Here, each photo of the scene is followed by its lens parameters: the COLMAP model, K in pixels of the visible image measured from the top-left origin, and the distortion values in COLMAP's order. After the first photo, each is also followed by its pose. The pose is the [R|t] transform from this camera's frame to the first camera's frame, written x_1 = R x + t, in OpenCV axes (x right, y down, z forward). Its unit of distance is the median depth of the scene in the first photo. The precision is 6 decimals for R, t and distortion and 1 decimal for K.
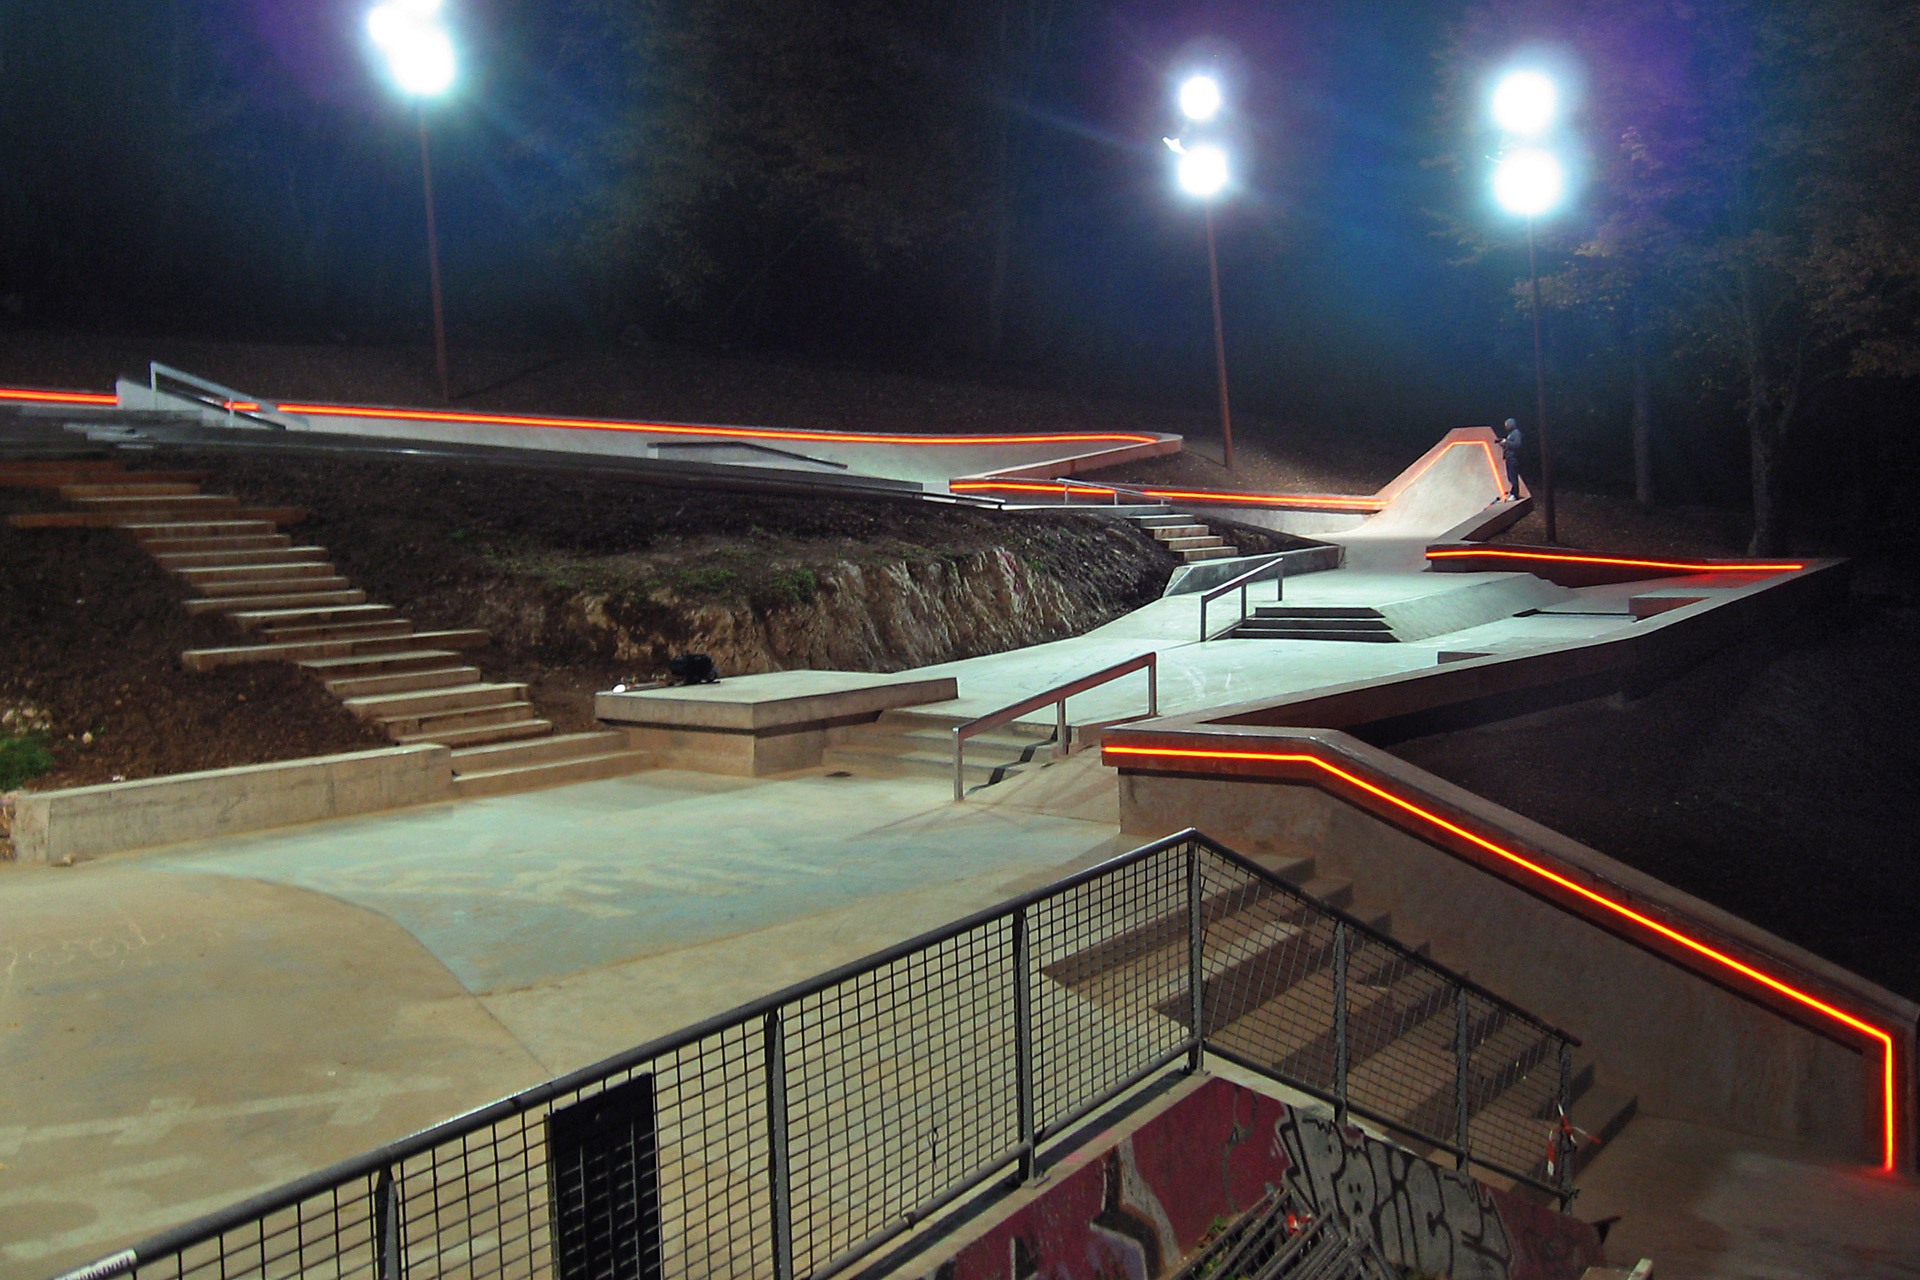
lens RADIAL K [[1934.2, 0, 960.0], [0, 1934.2, 640.0], [0, 0, 1]] dist [-0.002756, -0.001070]
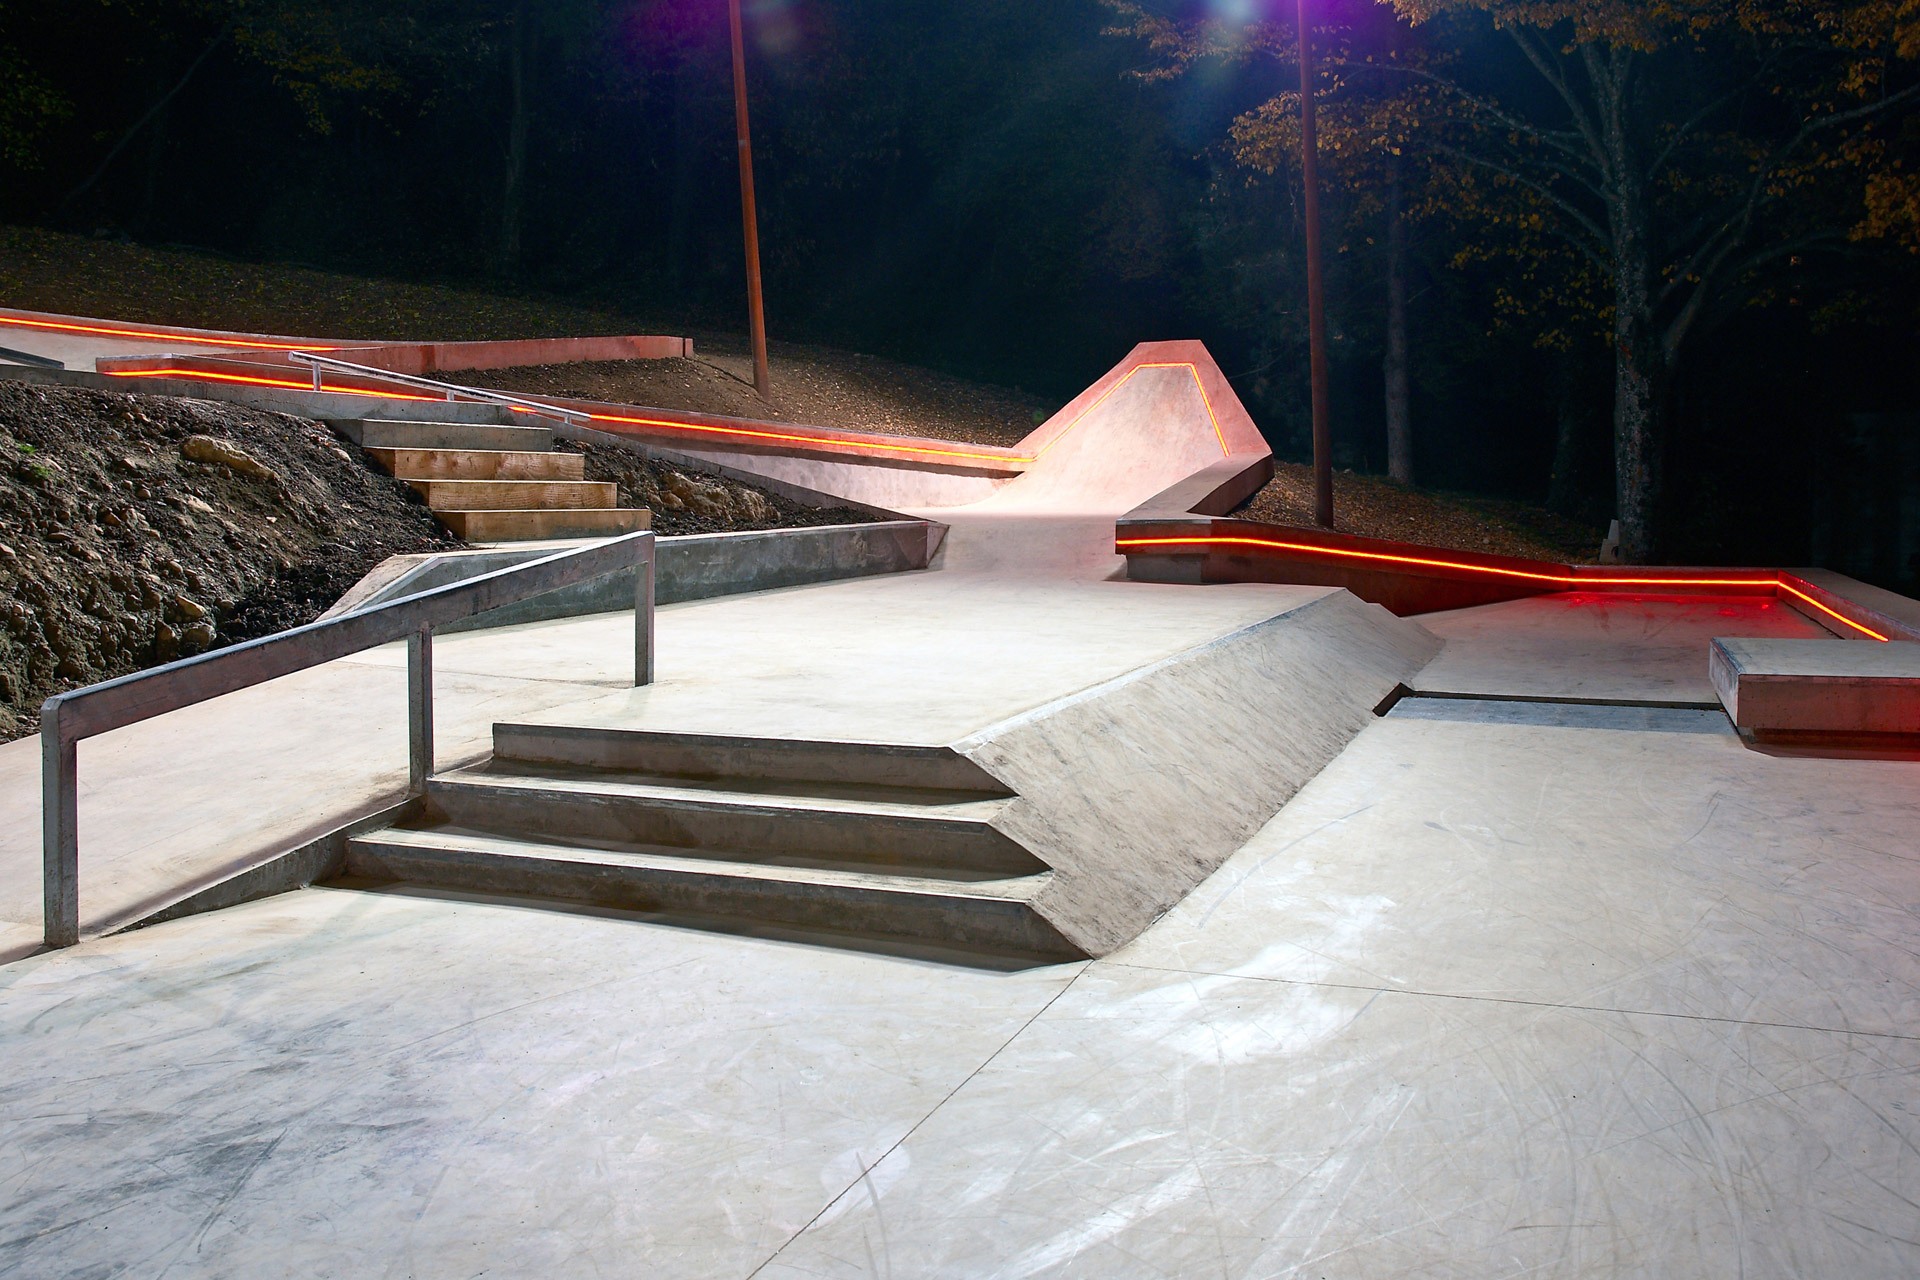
lens RADIAL K [[1934.2, 0, 960.0], [0, 1934.2, 640.0], [0, 0, 1]] dist [-0.002756, -0.001070]
pose [[0.983733, 0.011199, 0.179289, 0.102241], [-0.011371, 0.999935, -0.000067, -0.017138], [-0.179278, -0.001972, 0.983796, 0.460556]]
